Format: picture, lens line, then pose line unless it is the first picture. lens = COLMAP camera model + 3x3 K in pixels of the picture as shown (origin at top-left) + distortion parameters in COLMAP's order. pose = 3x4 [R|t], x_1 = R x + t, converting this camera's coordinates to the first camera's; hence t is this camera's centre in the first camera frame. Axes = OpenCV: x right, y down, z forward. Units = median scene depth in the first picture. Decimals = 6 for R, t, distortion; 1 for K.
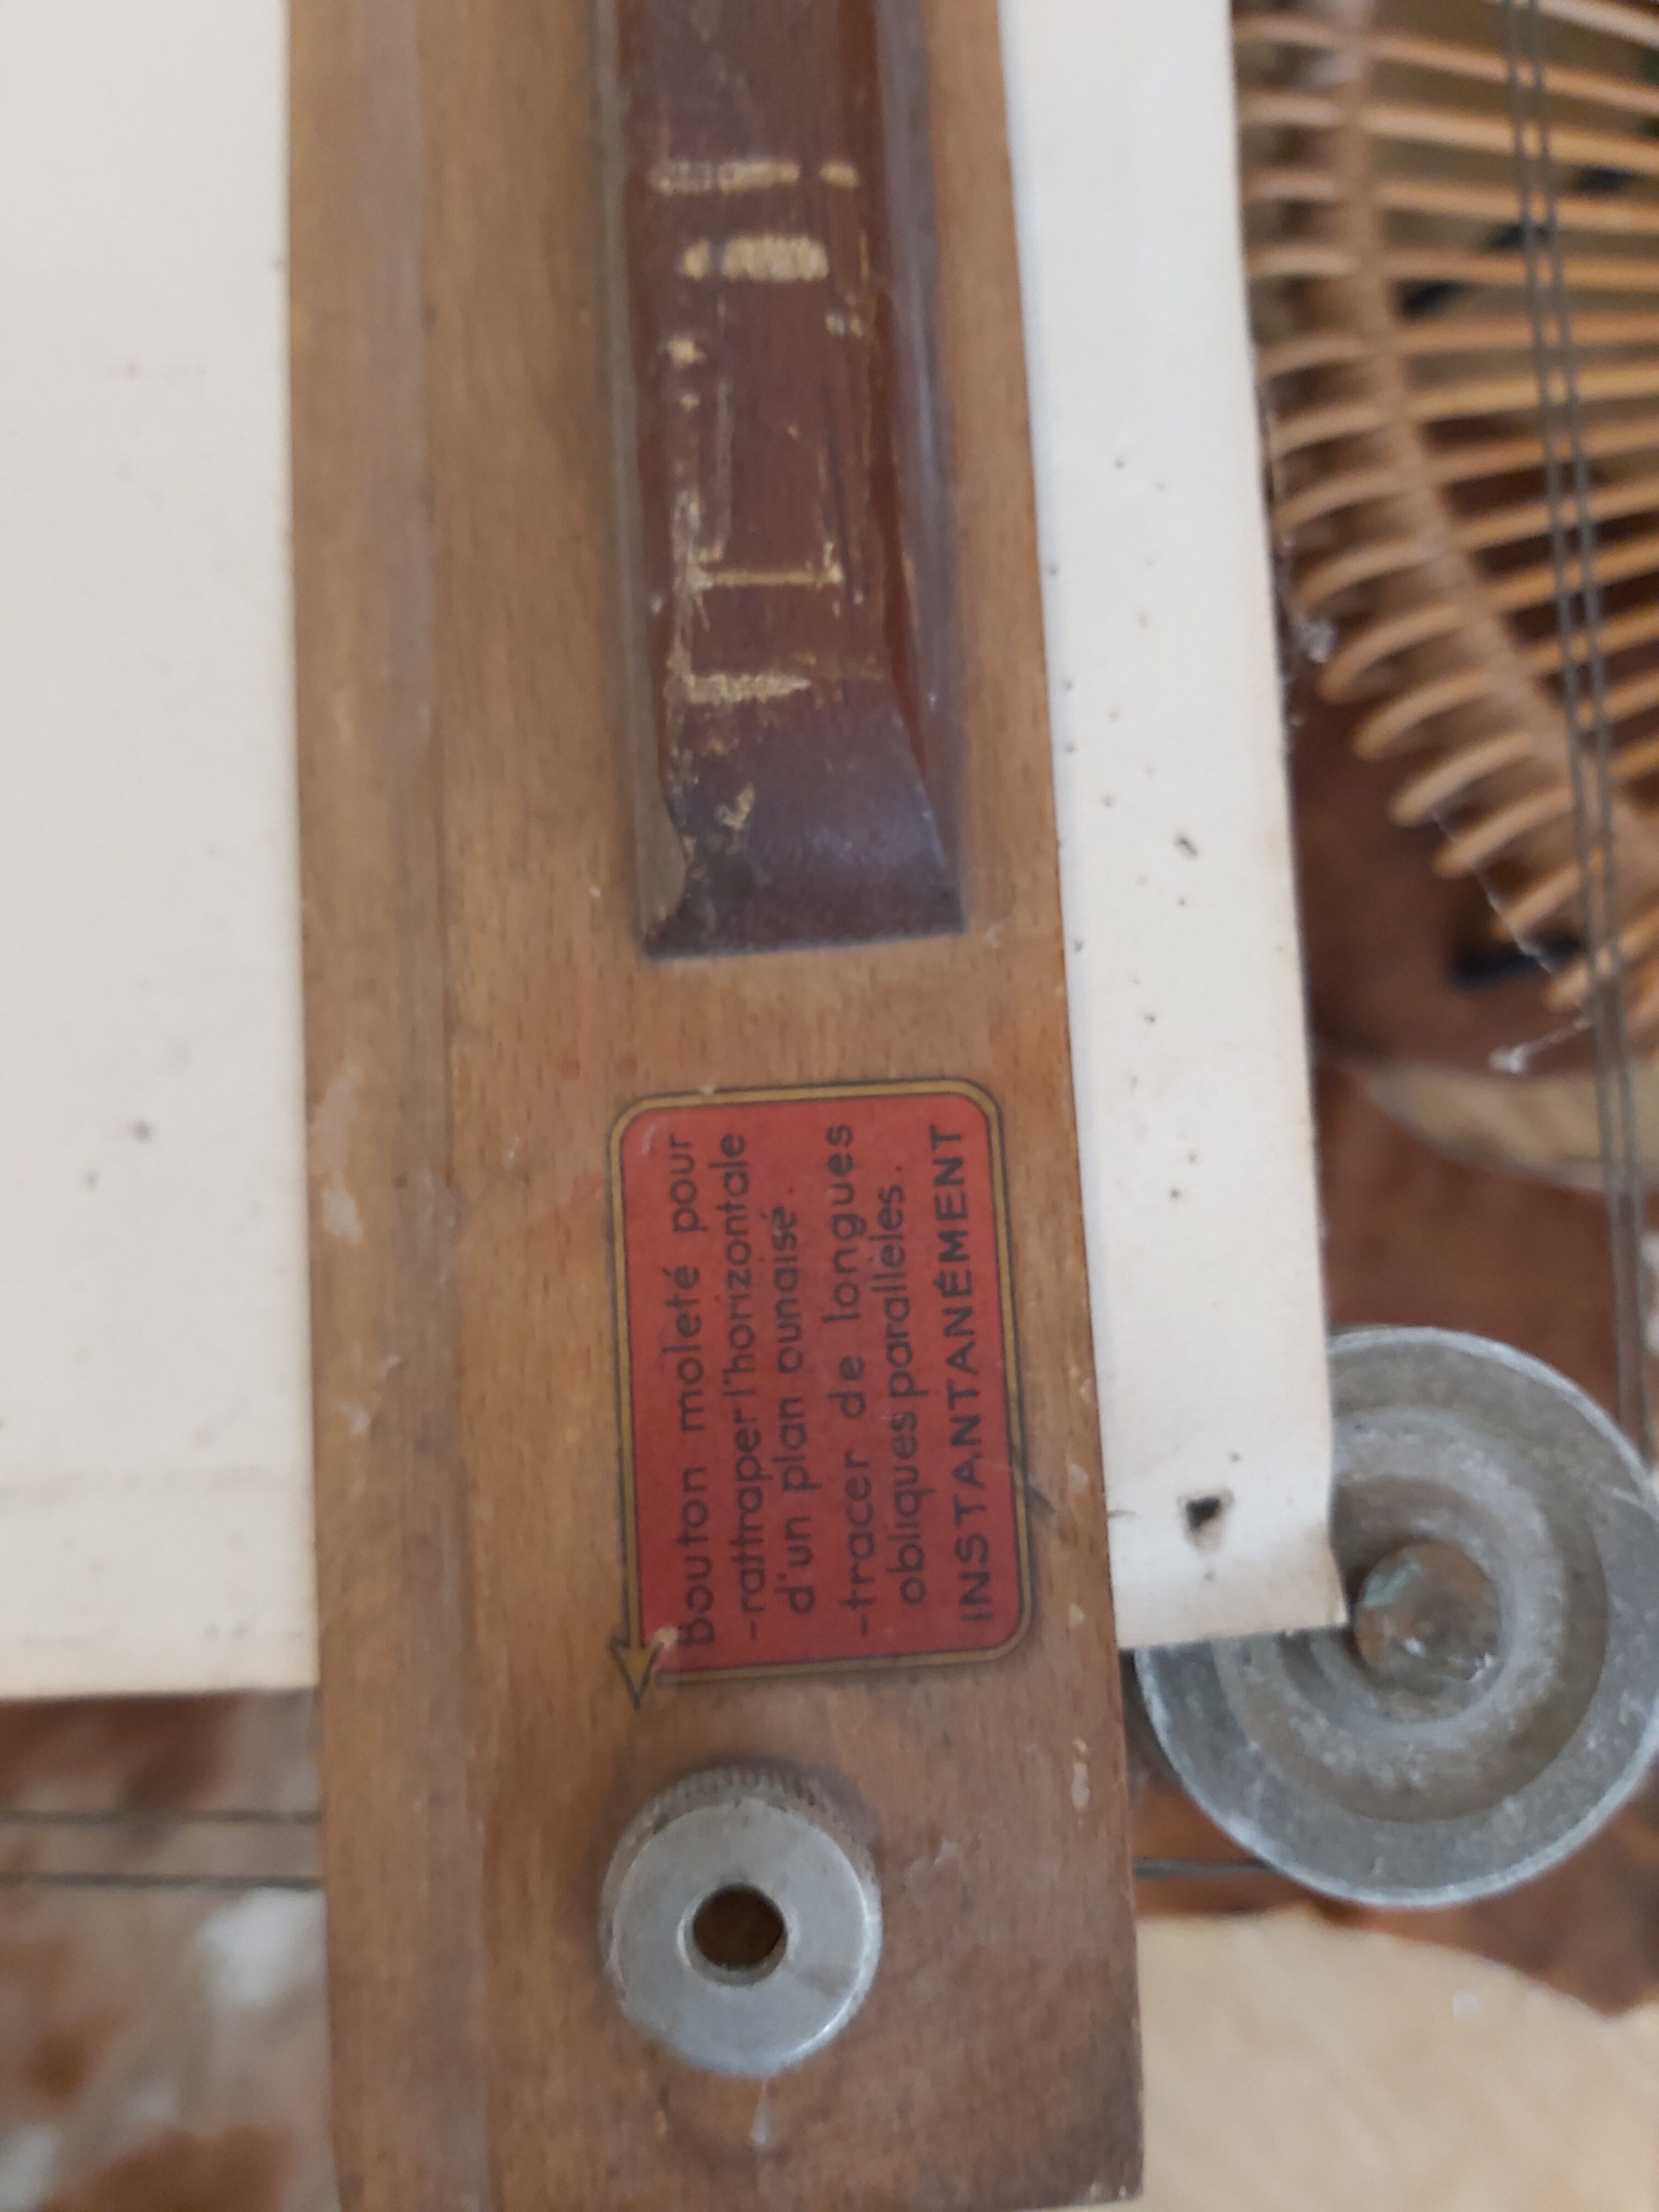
lens RADIAL K [[1706.9, 0, 812.9], [0, 1706.9, 1114.1], [0, 0, 1]] dist [0.072225, -0.124527]
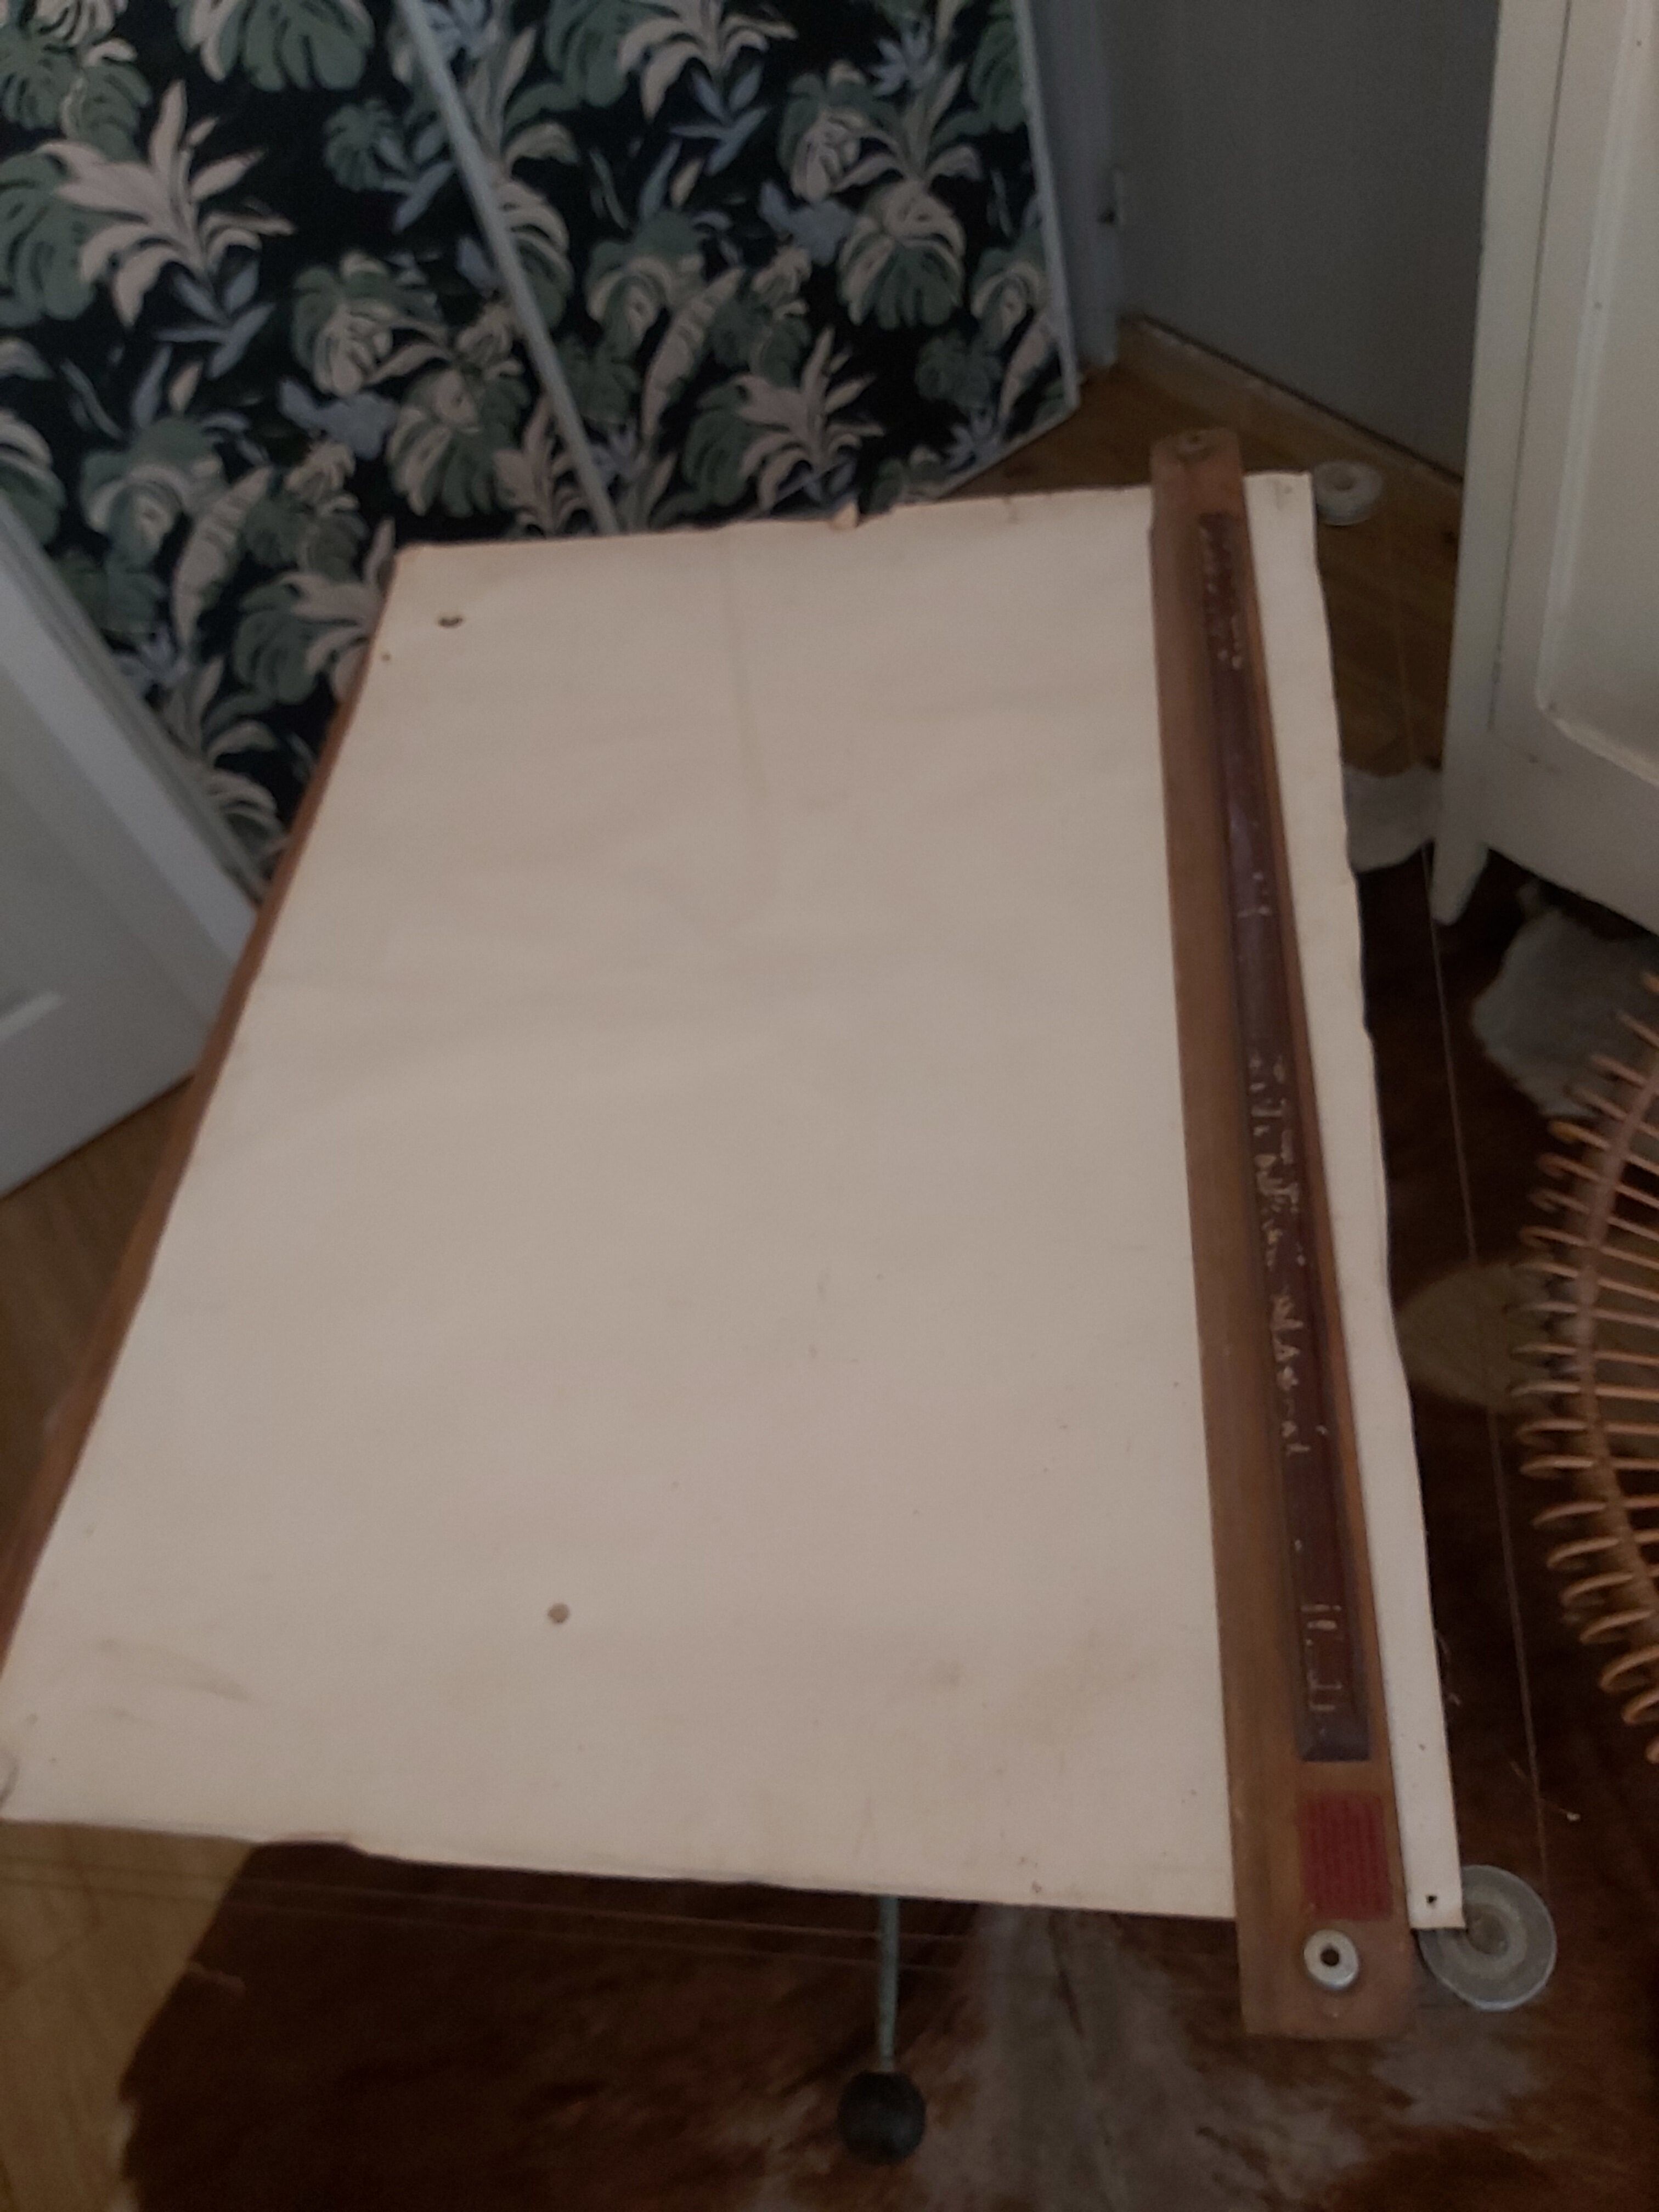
lens RADIAL K [[1706.9, 0, 812.9], [0, 1706.9, 1114.1], [0, 0, 1]] dist [0.072225, -0.124527]
pose [[0.965846, -0.021499, -0.258222, -0.139940], [-0.107309, 0.873889, -0.474133, 0.797529], [0.235851, 0.485649, 0.841736, -4.494144]]
